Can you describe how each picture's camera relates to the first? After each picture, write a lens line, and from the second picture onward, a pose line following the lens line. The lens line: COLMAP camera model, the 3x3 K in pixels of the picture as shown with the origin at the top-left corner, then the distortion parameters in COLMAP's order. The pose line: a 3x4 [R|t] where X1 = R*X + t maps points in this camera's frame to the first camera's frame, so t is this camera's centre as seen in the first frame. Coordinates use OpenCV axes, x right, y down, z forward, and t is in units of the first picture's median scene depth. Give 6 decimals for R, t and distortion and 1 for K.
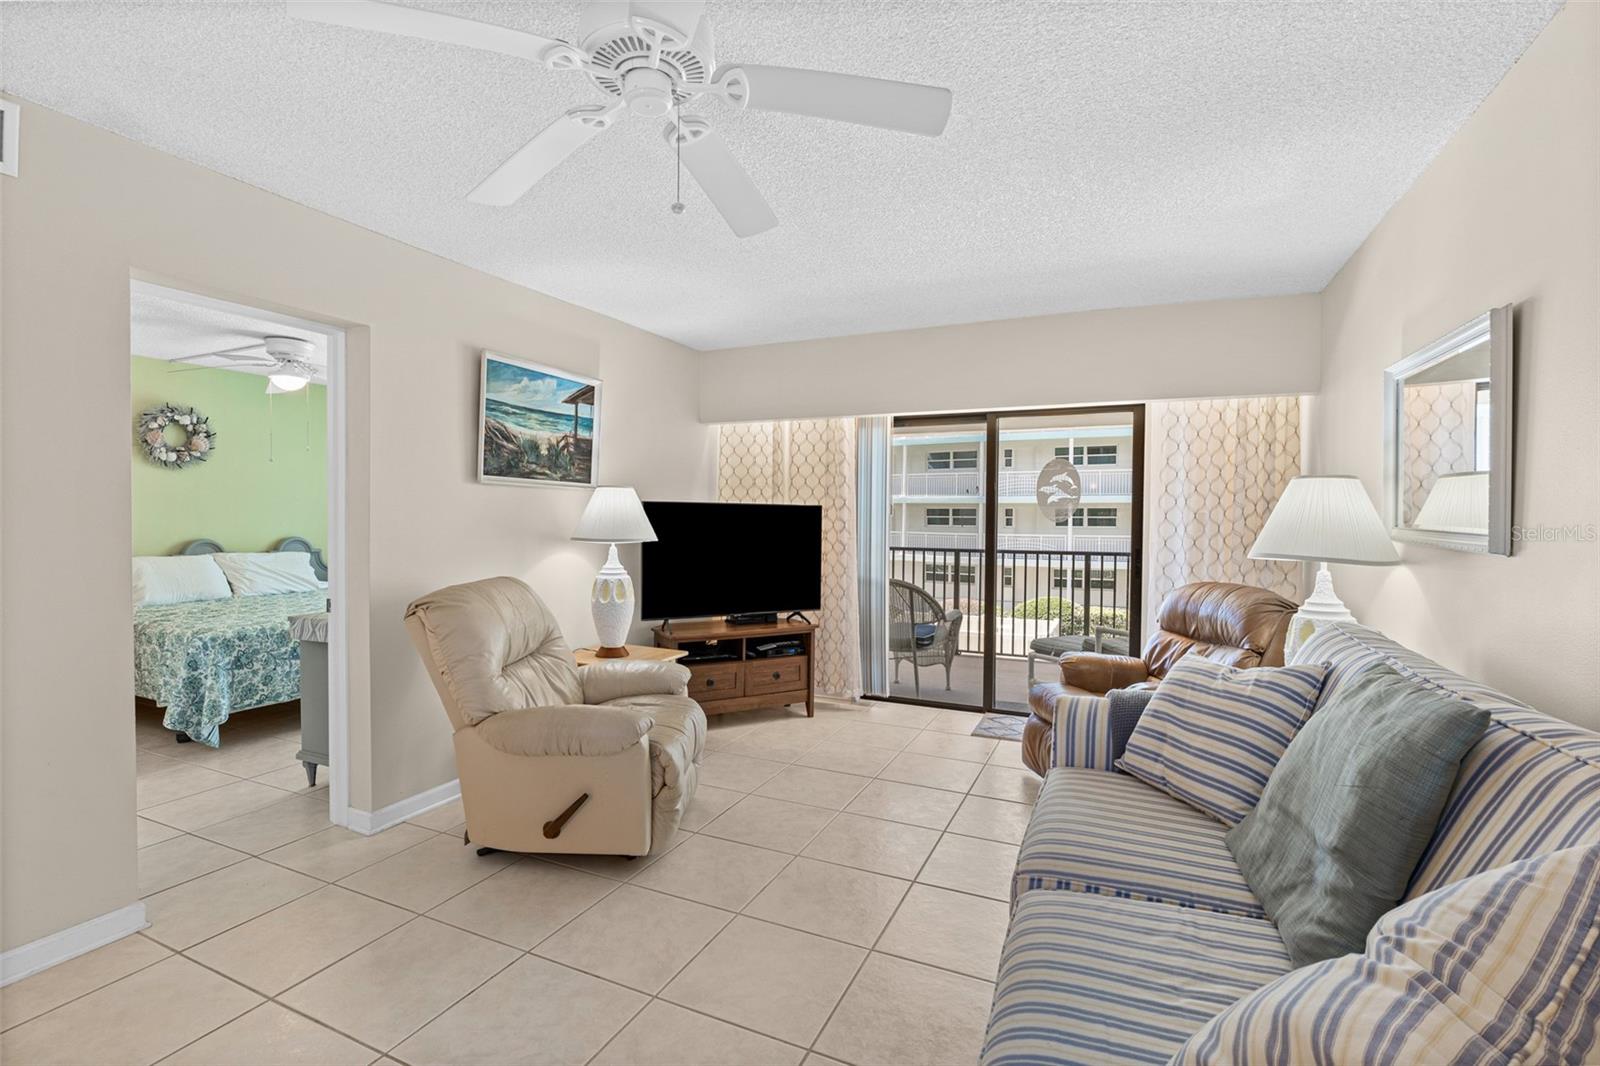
lens RADIAL K [[729.7, 0, 793.1], [0, 729.7, 530.3], [0, 0, 1]] dist [-0.008211, -0.000369]
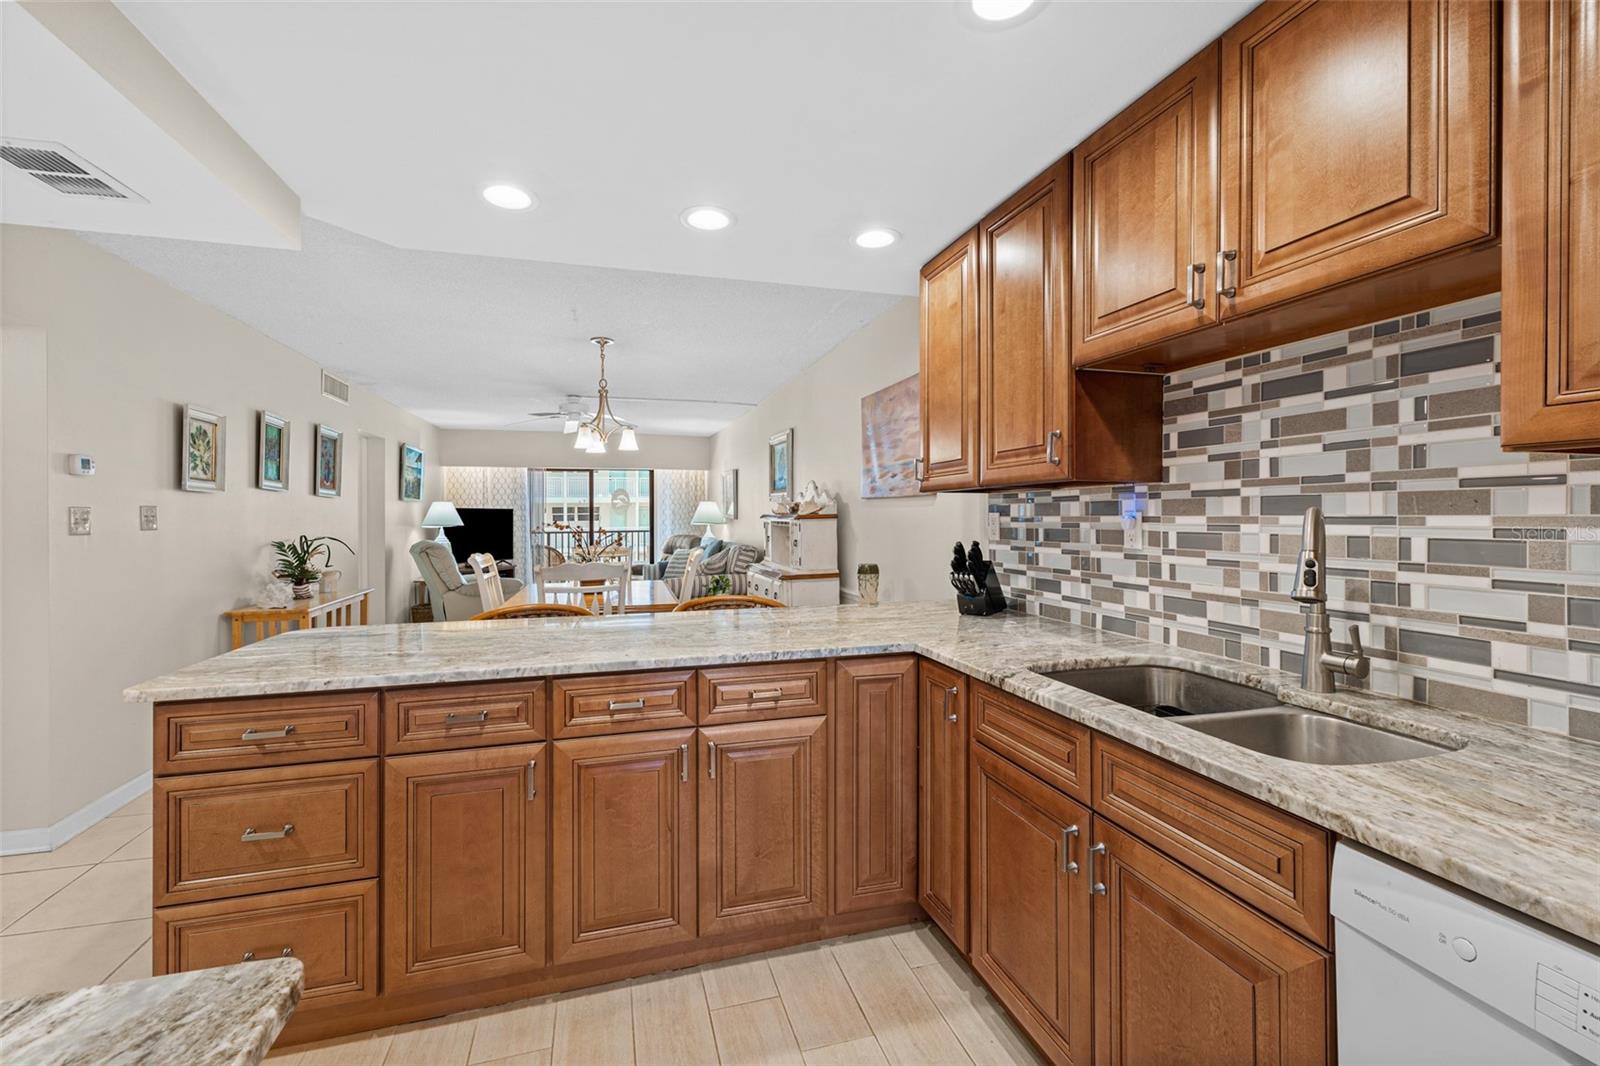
lens RADIAL K [[681.3, 0, 799.5], [0, 681.3, 517.6], [0, 0, 1]] dist [0.005037, 0.000405]
pose [[0.750387, -0.014366, 0.660842, -0.760951], [0.023204, 0.999720, -0.004615, 0.022517], [-0.660591, 0.018797, 0.750511, -1.197958]]
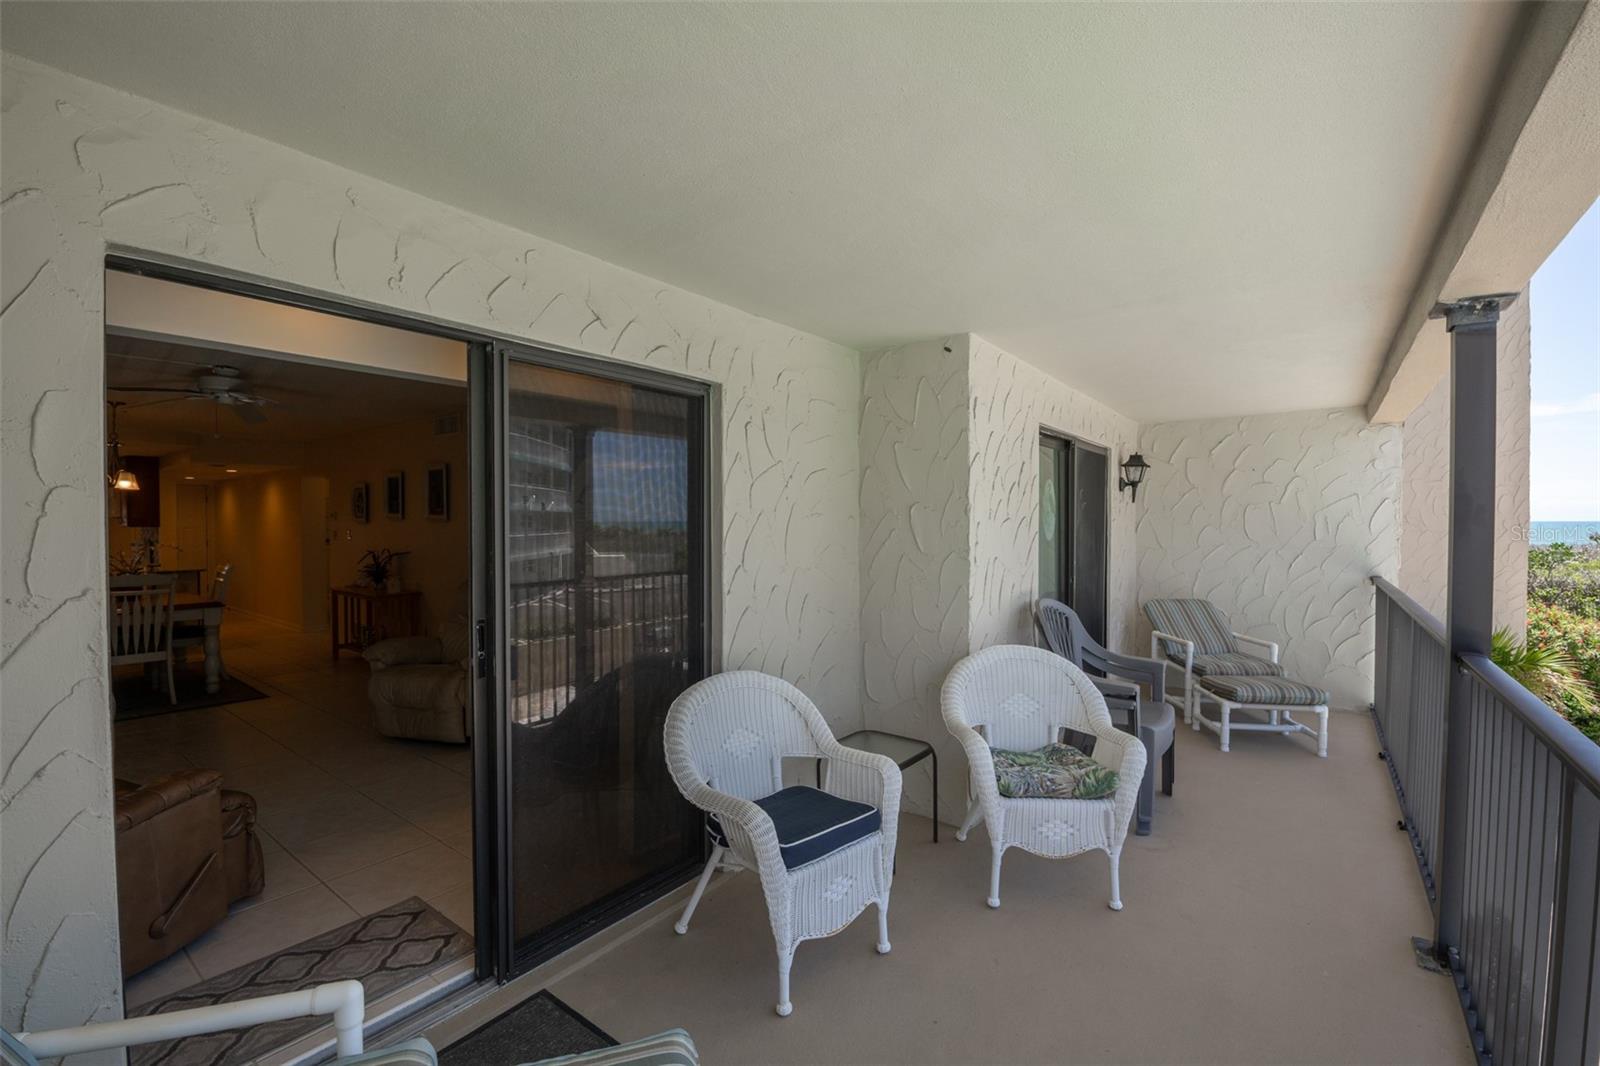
lens RADIAL K [[684.5, 0, 795.3], [0, 684.5, 531.6], [0, 0, 1]] dist [-0.015427, -0.005589]
pose [[-0.212998, 0.009451, -0.977007, 0.797500], [-0.020579, 0.999688, 0.014156, -0.058901], [0.976836, 0.023121, -0.212737, 1.533745]]
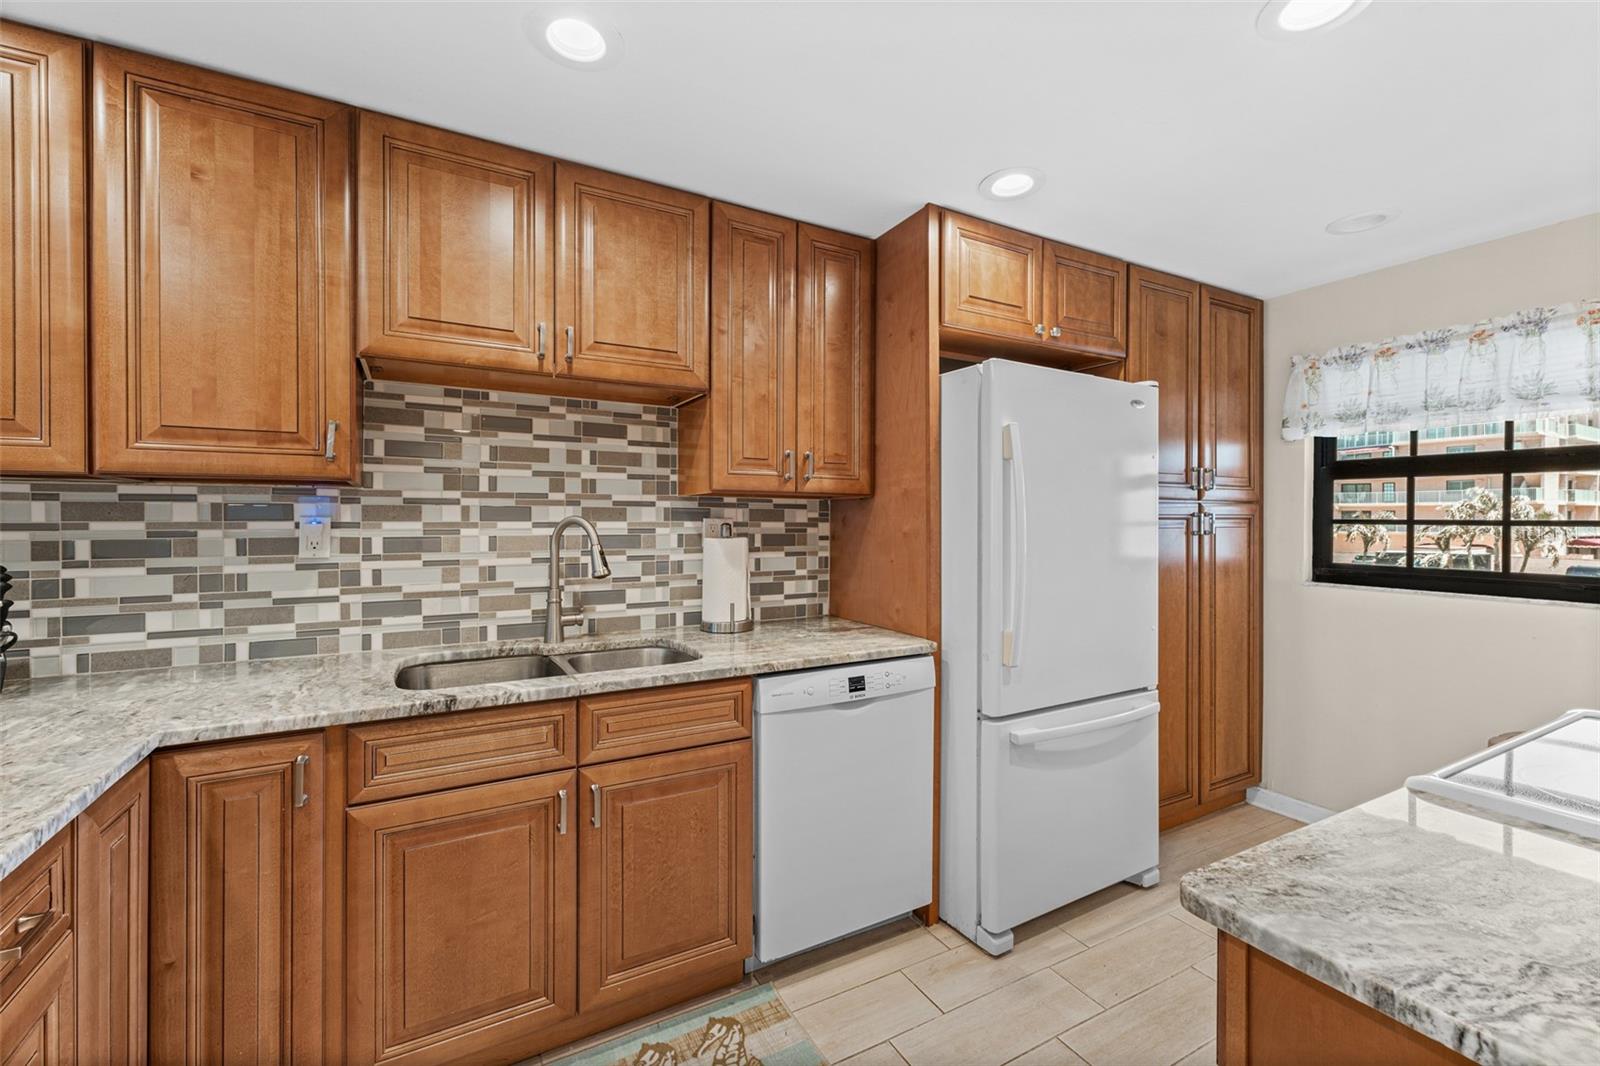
lens RADIAL K [[670.6, 0, 792.6], [0, 670.6, 522.3], [0, 0, 1]] dist [0.003466, 0.000063]
pose [[-0.808671, -0.011785, 0.588143, -0.765715], [0.001728, 0.999747, 0.022409, 0.015549], [-0.588258, 0.019138, -0.808447, -0.802433]]
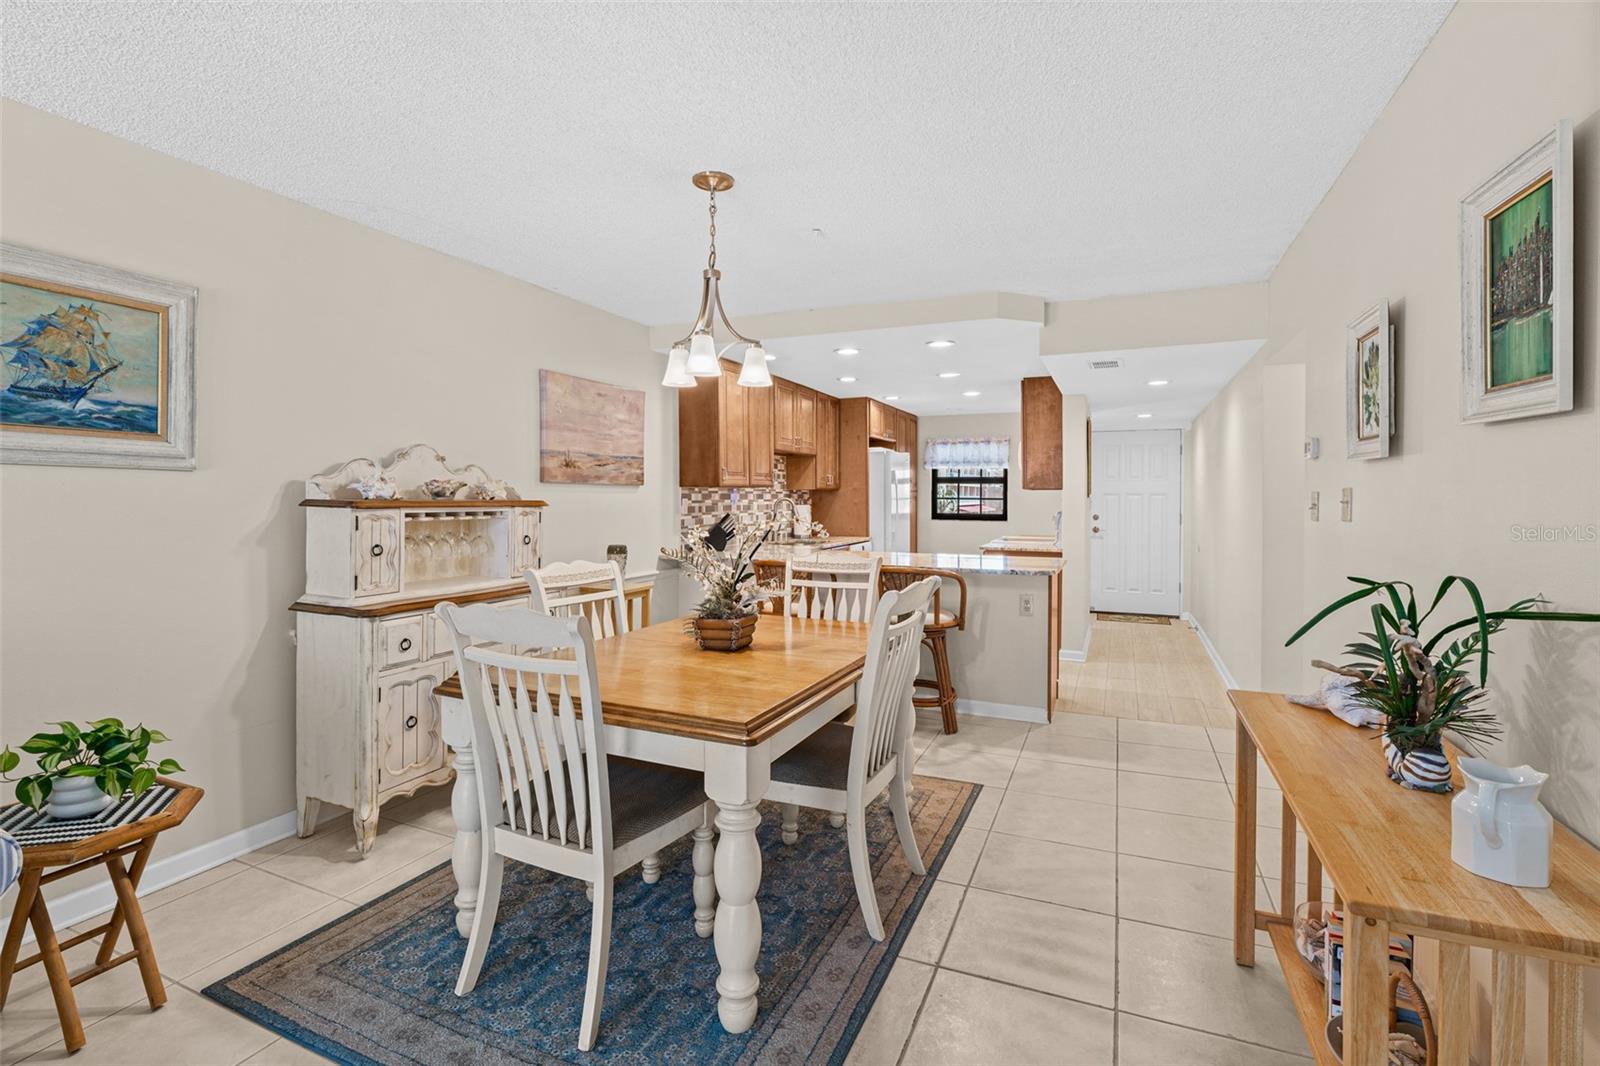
lens RADIAL K [[739.4, 0, 794.5], [0, 739.4, 500.6], [0, 0, 1]] dist [-0.005574, -0.000516]
pose [[-0.999648, -0.010110, -0.024511, -0.322195], [-0.010724, 0.999629, 0.025051, -0.012217], [0.024249, 0.025305, -0.999386, 0.511584]]
